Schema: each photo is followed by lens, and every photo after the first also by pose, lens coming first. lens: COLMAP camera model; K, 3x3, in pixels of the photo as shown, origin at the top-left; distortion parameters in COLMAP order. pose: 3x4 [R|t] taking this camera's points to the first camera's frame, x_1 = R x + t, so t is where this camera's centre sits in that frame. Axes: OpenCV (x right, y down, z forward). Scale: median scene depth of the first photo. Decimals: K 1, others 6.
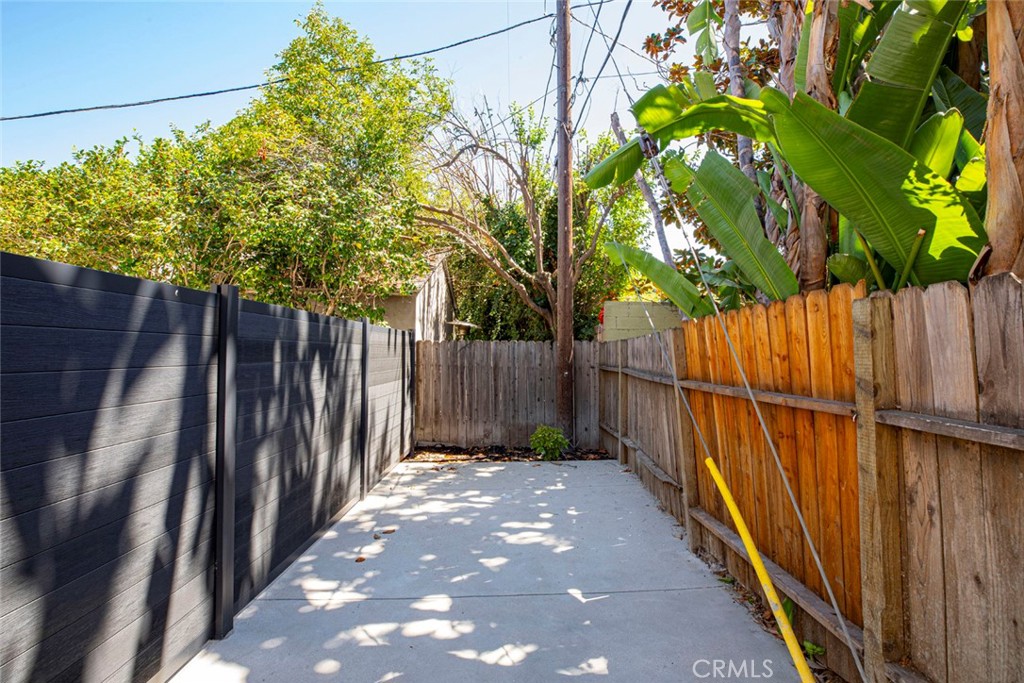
lens RADIAL K [[468.7, 0, 513.7], [0, 468.7, 343.4], [0, 0, 1]] dist [-0.003964, -0.000945]
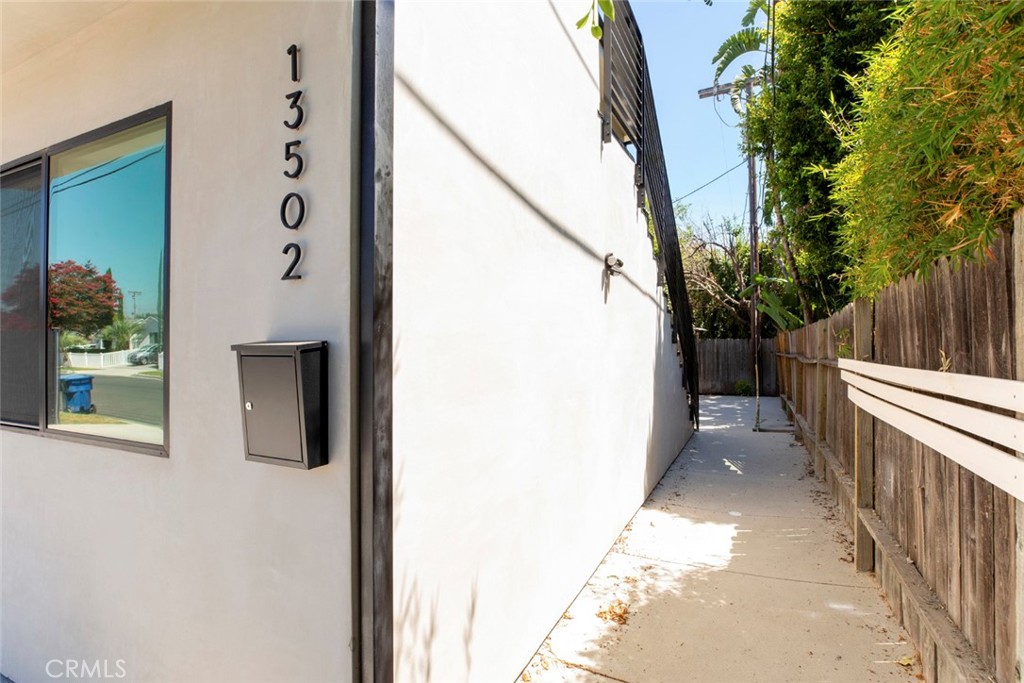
lens RADIAL K [[517.7, 0, 513.8], [0, 517.7, 337.0], [0, 0, 1]] dist [-0.006946, -0.000248]
pose [[0.906589, -0.017769, -0.421640, 0.096319], [0.017625, 0.999836, -0.004239, -0.018852], [0.421646, -0.003588, 0.906753, -1.240310]]
